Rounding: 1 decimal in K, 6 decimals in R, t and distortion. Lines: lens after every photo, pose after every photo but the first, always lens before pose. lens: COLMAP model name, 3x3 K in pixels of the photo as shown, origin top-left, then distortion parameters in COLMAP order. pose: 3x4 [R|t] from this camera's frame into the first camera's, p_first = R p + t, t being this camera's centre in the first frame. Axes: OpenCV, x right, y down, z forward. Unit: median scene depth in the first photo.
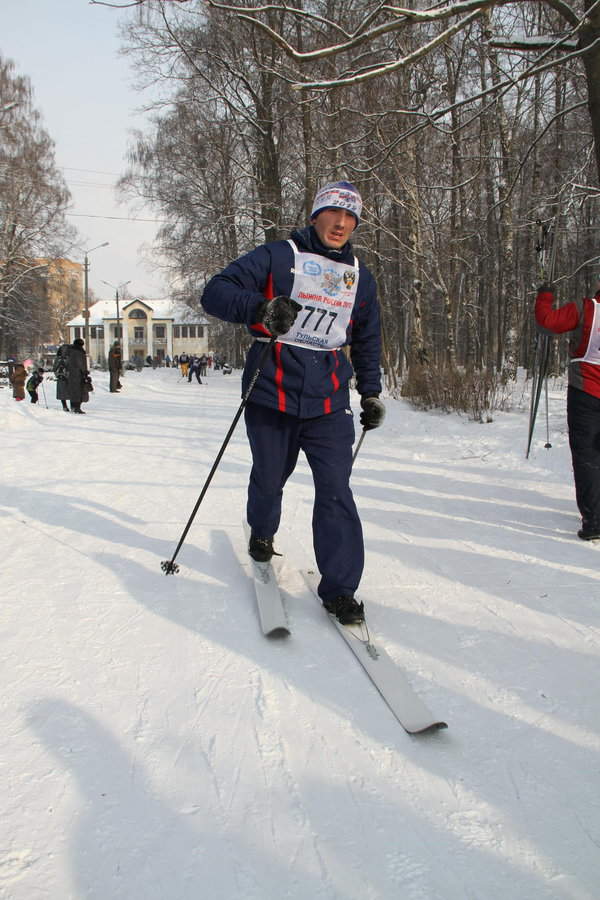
lens RADIAL K [[709.2, 0, 274.0], [0, 709.2, 466.5], [0, 0, 1]] dist [-0.175825, 0.125425]
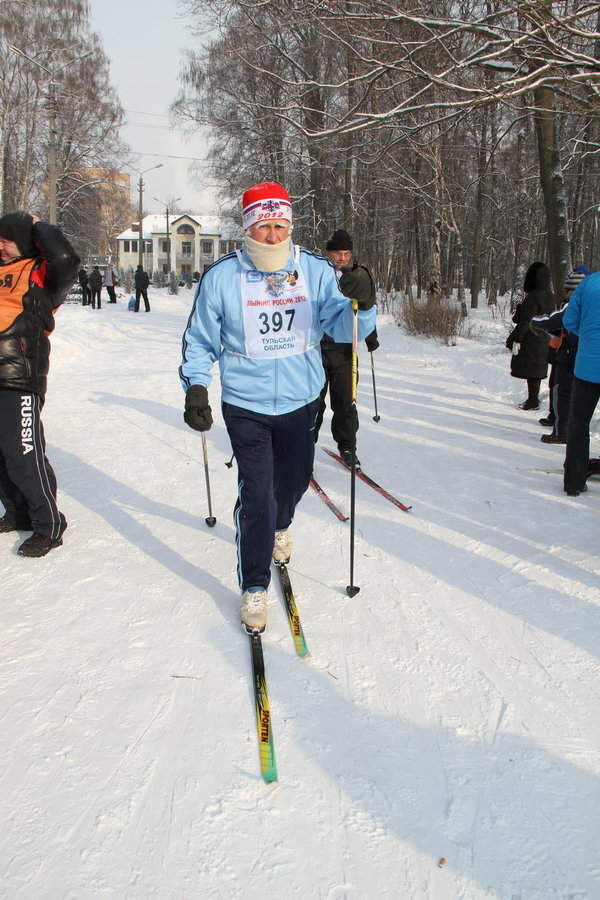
lens RADIAL K [[794.7, 0, 301.9], [0, 794.7, 479.7], [0, 0, 1]] dist [-0.185683, 0.178928]
pose [[0.999025, 0.037454, -0.023357, 0.017445], [-0.034540, 0.992803, 0.114666, 0.010797], [0.027484, -0.113748, 0.993129, -0.197394]]
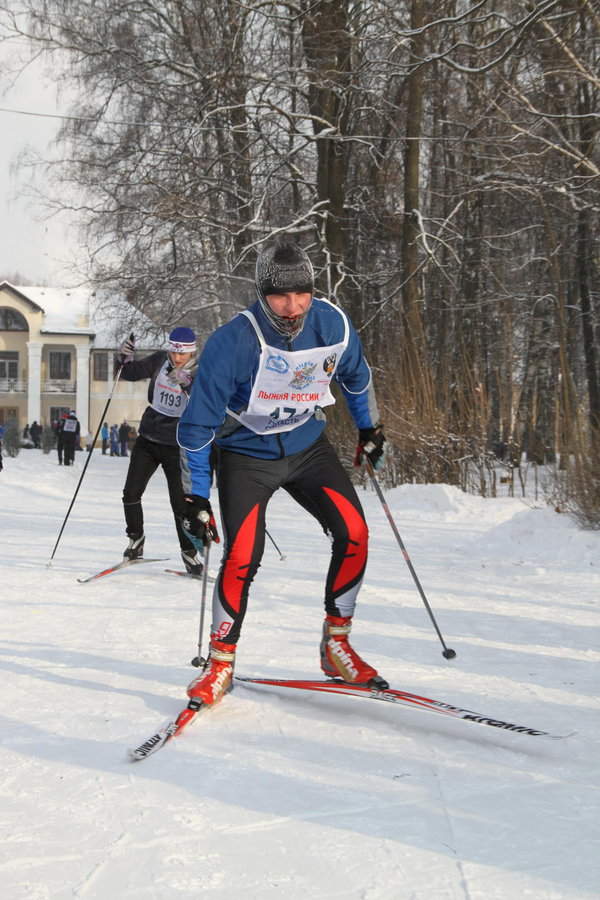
lens RADIAL K [[1963.6, 0, 299.1], [0, 1963.6, 487.5], [0, 0, 1]] dist [0.292043, 0.779893]
pose [[0.999353, 0.020702, -0.029415, 0.014811], [-0.024351, 0.991254, -0.129698, 0.029739], [0.026473, 0.130331, 0.991117, -0.153734]]
